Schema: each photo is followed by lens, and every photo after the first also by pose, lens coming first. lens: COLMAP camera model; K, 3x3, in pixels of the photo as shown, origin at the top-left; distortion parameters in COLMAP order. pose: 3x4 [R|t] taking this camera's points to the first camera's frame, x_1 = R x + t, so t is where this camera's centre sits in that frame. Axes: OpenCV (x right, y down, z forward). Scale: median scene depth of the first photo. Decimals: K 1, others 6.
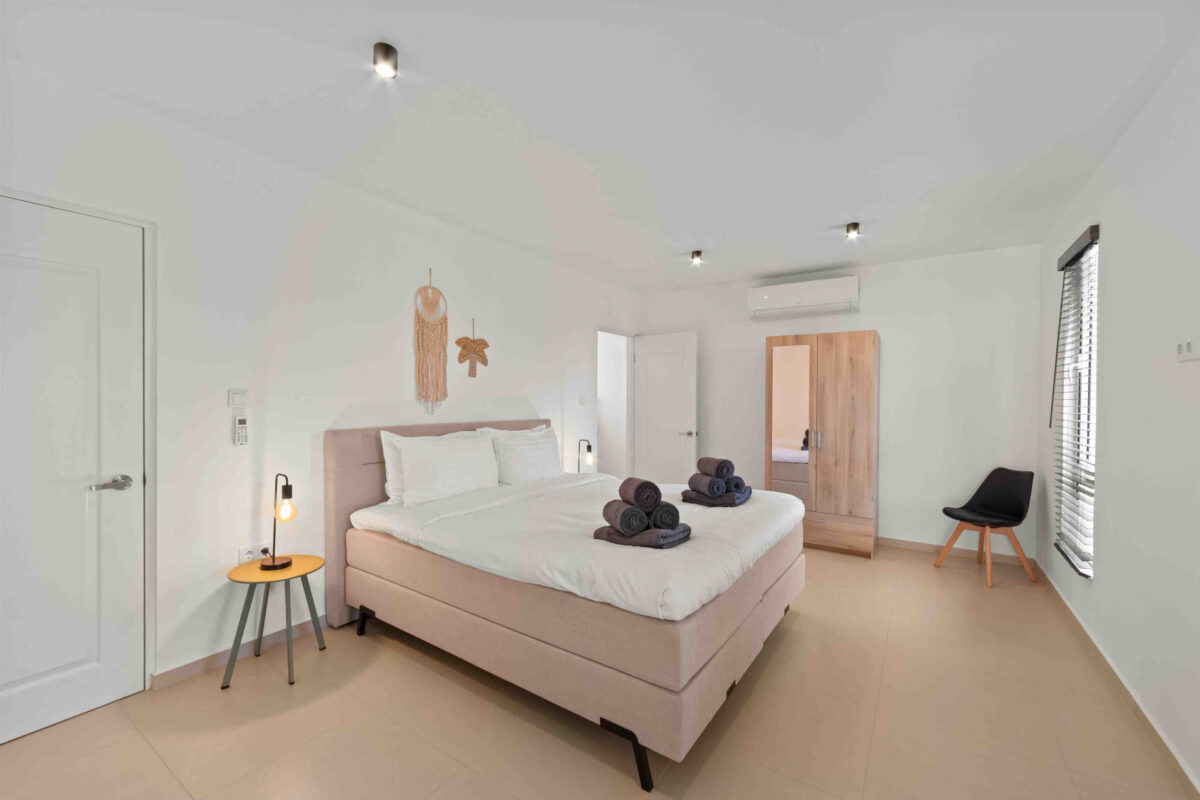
lens RADIAL K [[492.8, 0, 599.8], [0, 492.8, 404.4], [0, 0, 1]] dist [-0.002355, -0.000106]
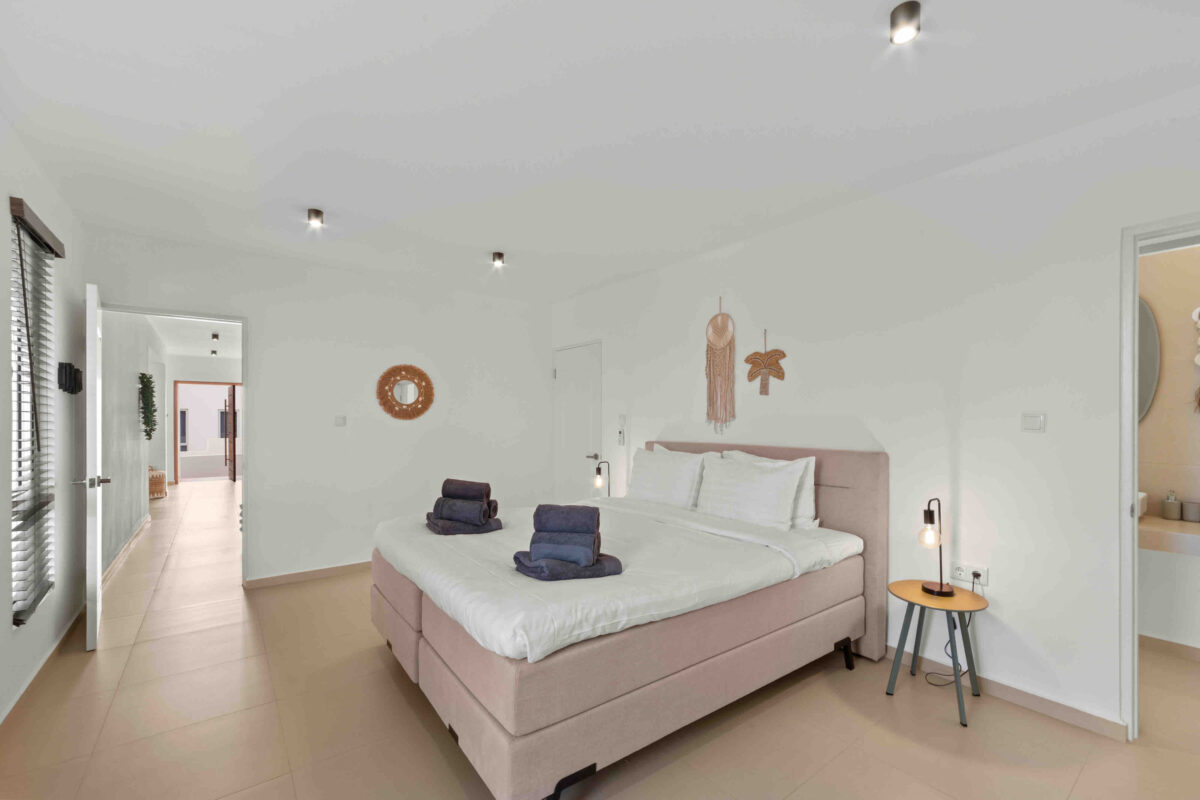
lens RADIAL K [[492.8, 0, 596.4], [0, 492.8, 419.0], [0, 0, 1]] dist [-0.002355, -0.000106]
pose [[-0.312858, -0.005107, -0.949786, 0.726529], [-0.006517, 0.999974, -0.003230, -0.007443], [0.949777, 0.005180, -0.312883, 1.051976]]
